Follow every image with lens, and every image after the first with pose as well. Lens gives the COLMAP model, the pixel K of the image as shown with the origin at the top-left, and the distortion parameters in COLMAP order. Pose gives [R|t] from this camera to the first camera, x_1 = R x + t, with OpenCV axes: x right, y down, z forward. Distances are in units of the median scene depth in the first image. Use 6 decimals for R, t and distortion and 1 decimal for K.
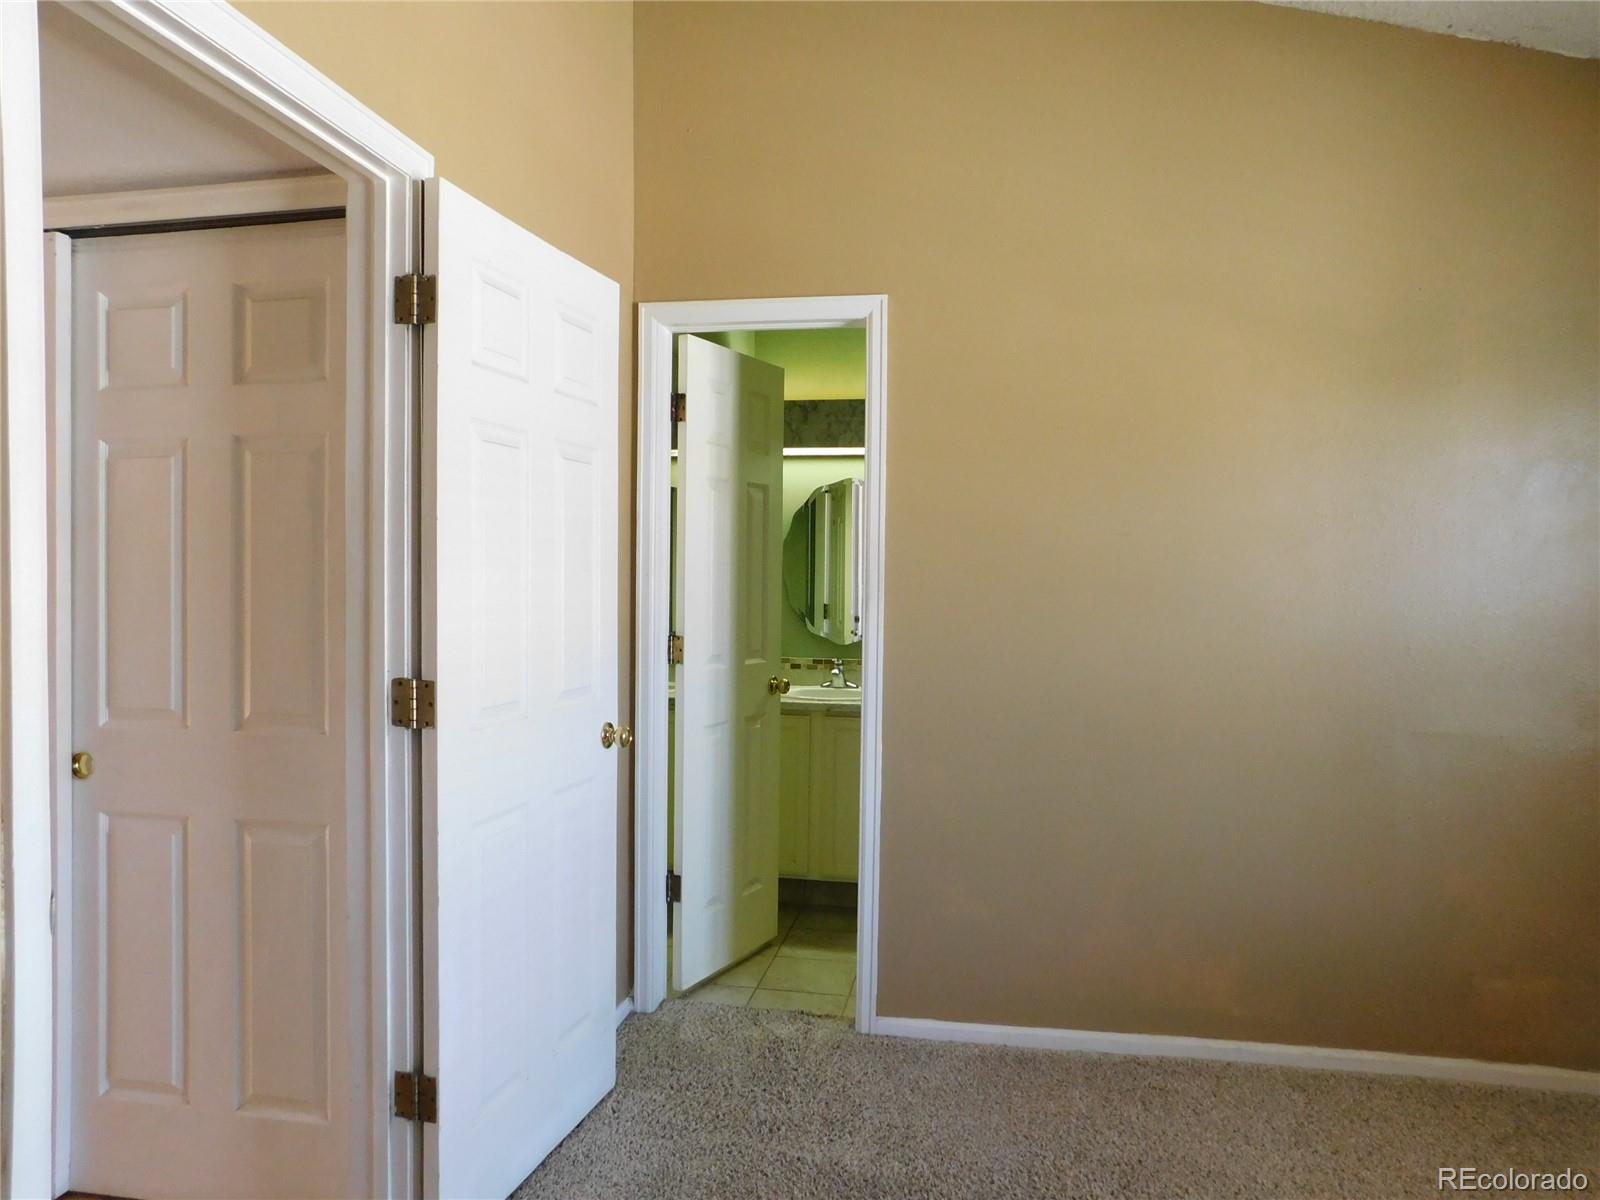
lens RADIAL K [[1061.6, 0, 787.7], [0, 1061.6, 601.2], [0, 0, 1]] dist [-0.069741, 0.059993]
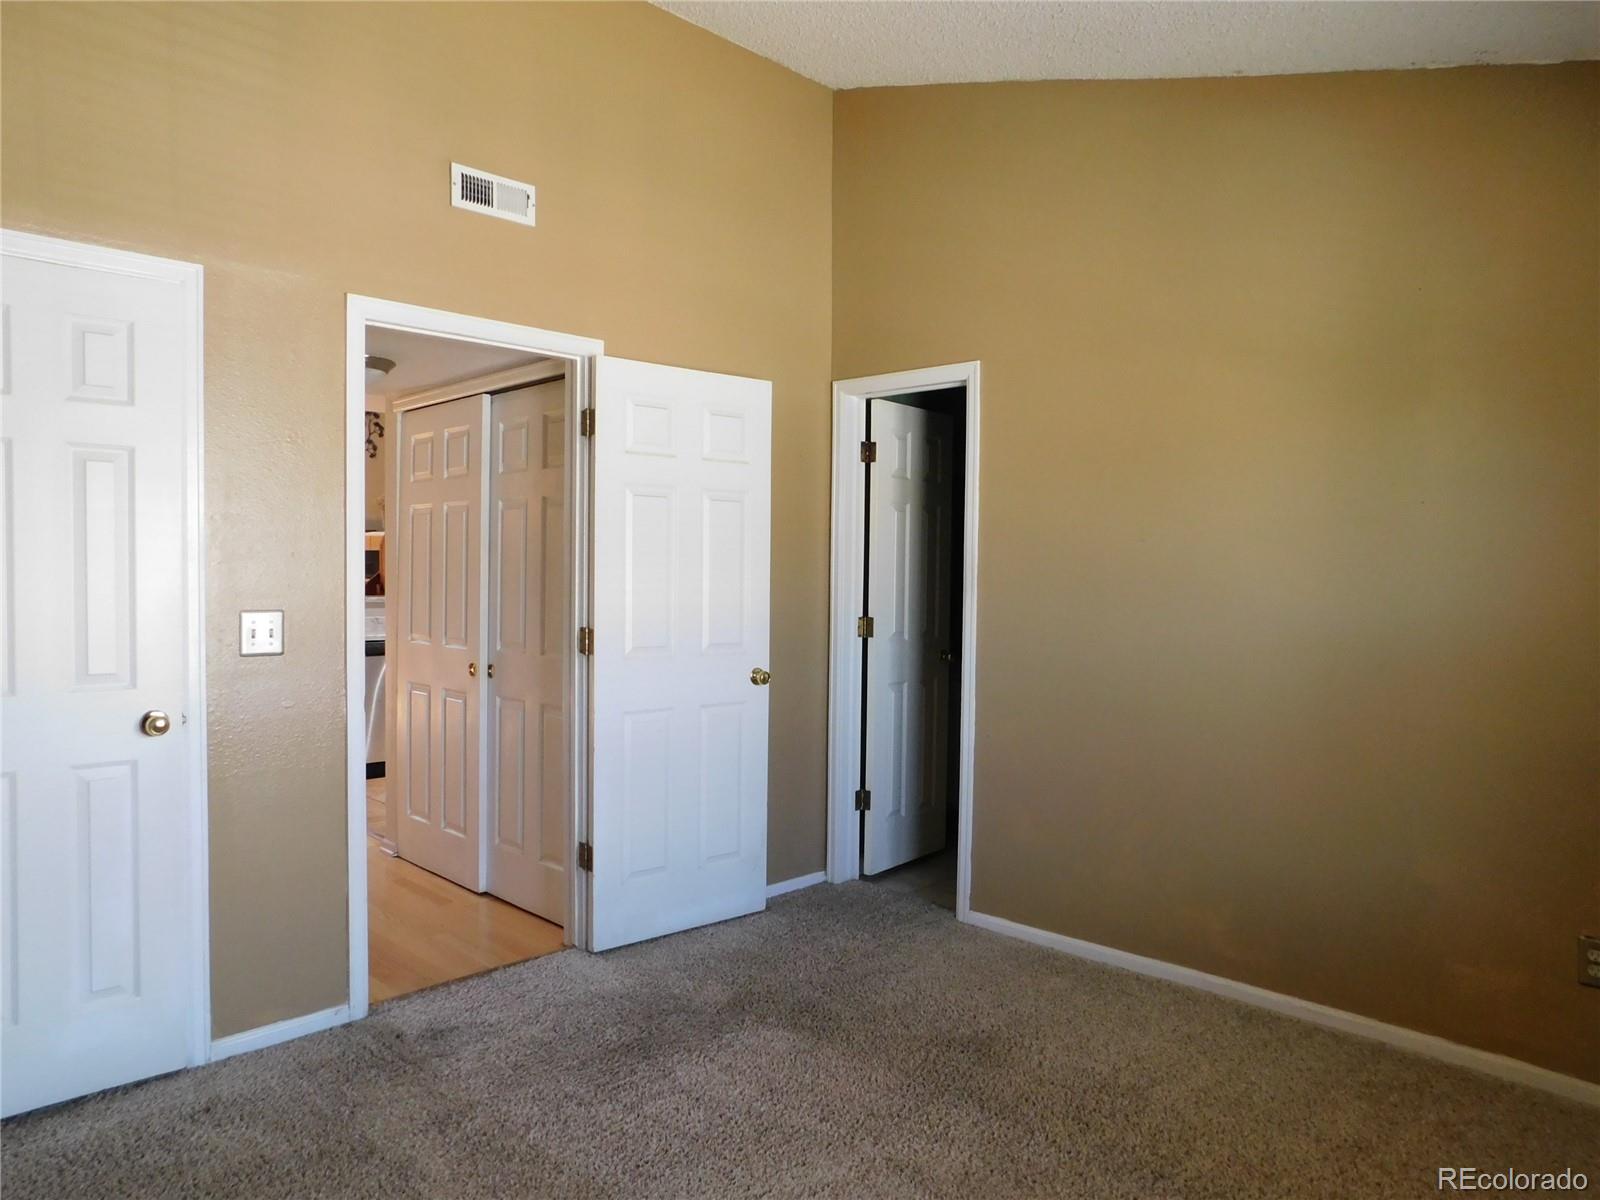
lens RADIAL K [[1061.6, 0, 810.3], [0, 1061.6, 606.2], [0, 0, 1]] dist [-0.069741, 0.059993]
pose [[0.829764, 0.022321, -0.557667, 0.808316], [-0.019493, 0.999749, 0.011012, 0.006078], [0.557773, 0.001733, 0.829992, -0.255333]]
